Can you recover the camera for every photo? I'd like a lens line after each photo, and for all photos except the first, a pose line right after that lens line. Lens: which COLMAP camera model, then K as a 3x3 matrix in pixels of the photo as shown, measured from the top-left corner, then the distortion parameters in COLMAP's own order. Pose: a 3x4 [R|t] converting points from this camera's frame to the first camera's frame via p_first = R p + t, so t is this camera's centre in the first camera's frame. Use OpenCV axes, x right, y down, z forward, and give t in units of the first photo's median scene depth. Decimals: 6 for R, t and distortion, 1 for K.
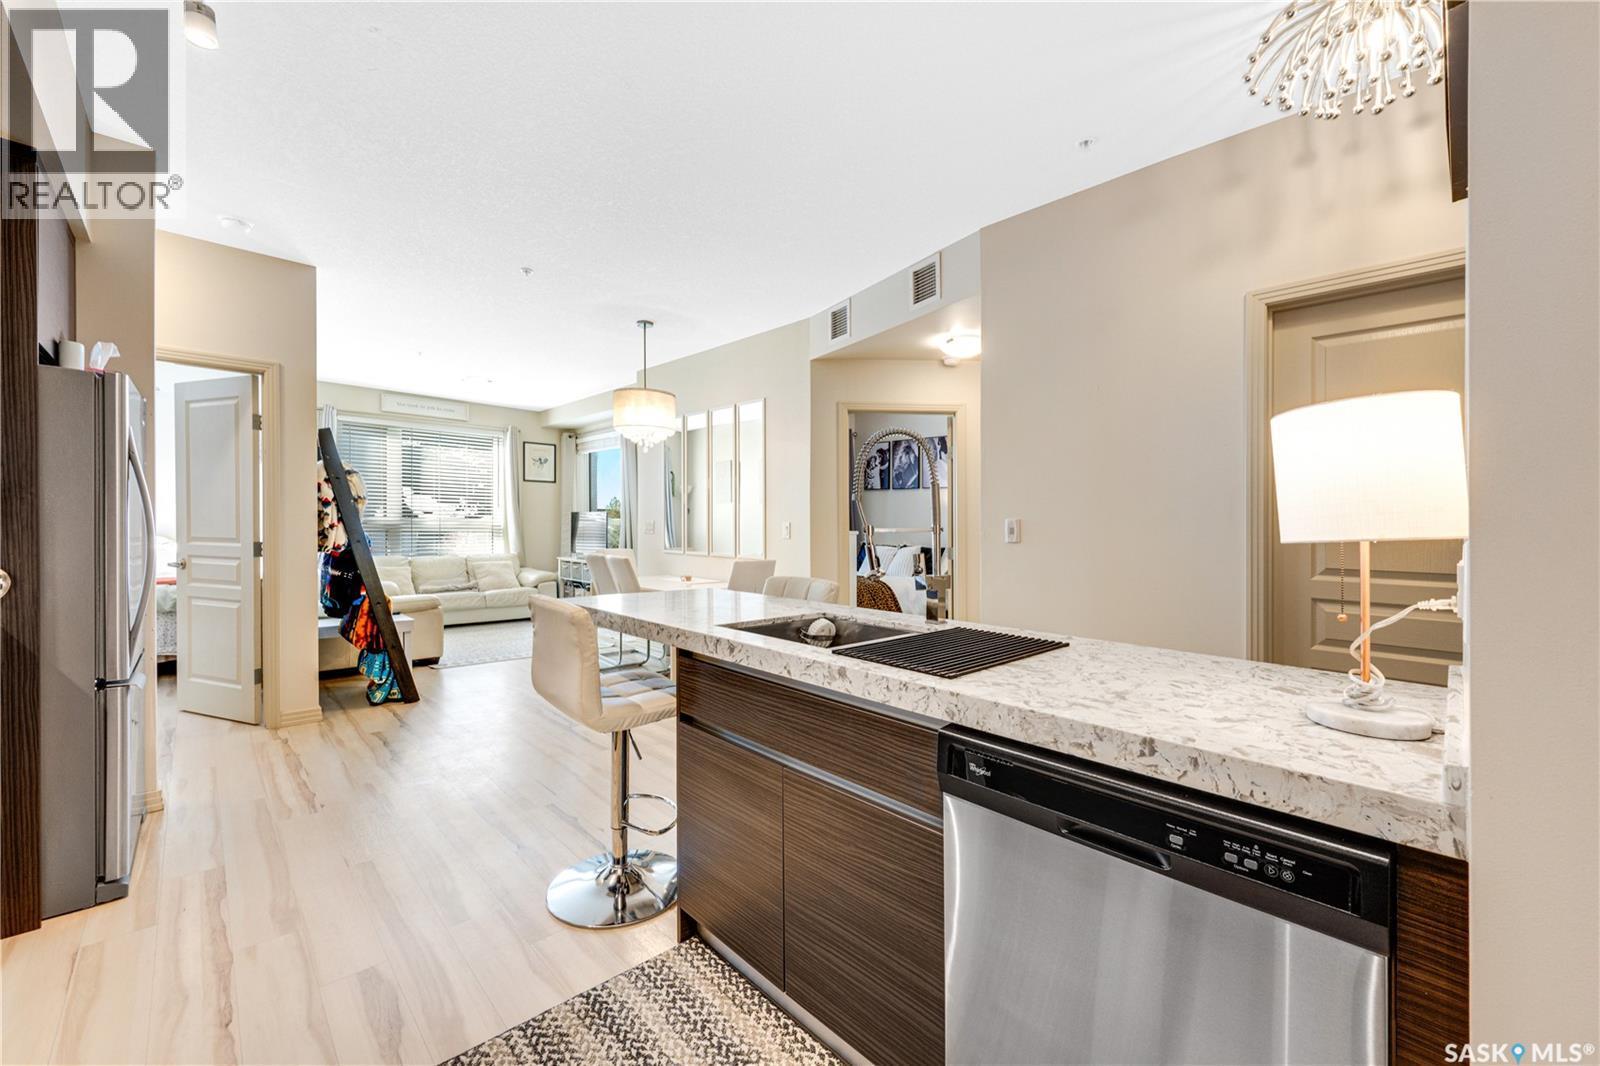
lens RADIAL K [[636.8, 0, 806.9], [0, 636.8, 526.4], [0, 0, 1]] dist [0.001474, 0.000102]
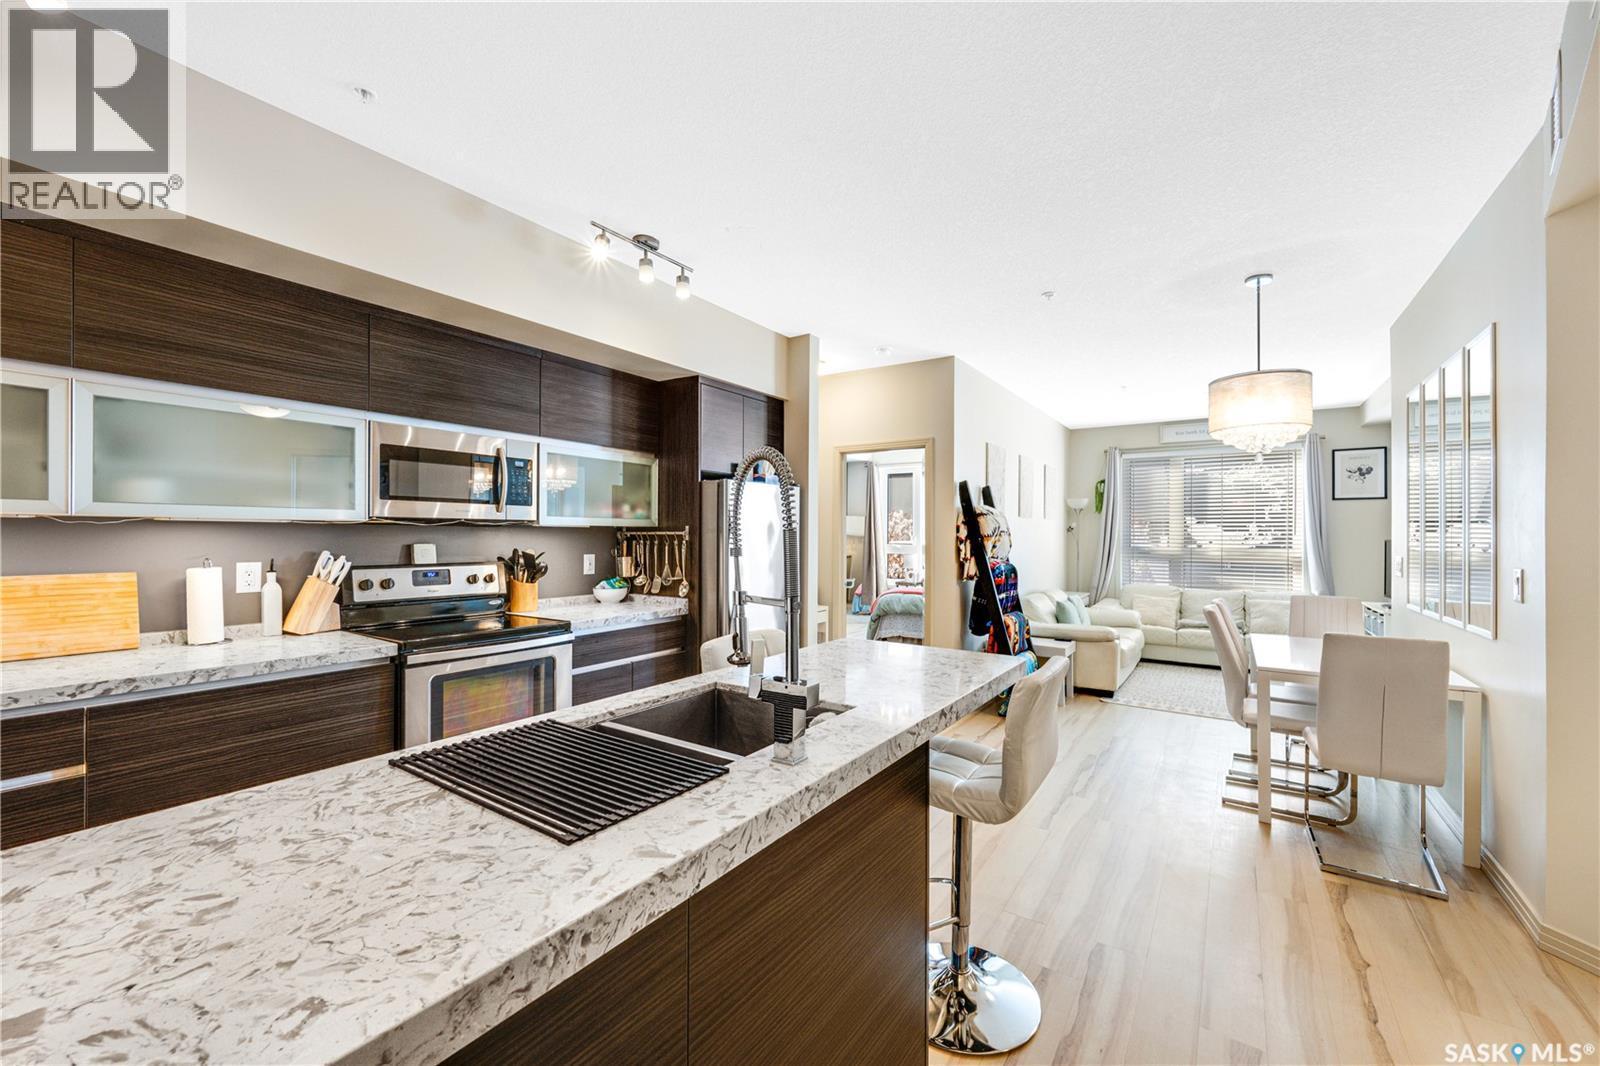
lens RADIAL K [[636.8, 0, 805.8], [0, 636.8, 539.0], [0, 0, 1]] dist [0.001474, 0.000102]
pose [[0.207934, -0.009151, -0.978100, 0.393539], [-0.006373, 0.999922, -0.010710, -0.024723], [0.978122, 0.008461, 0.207860, 0.436956]]
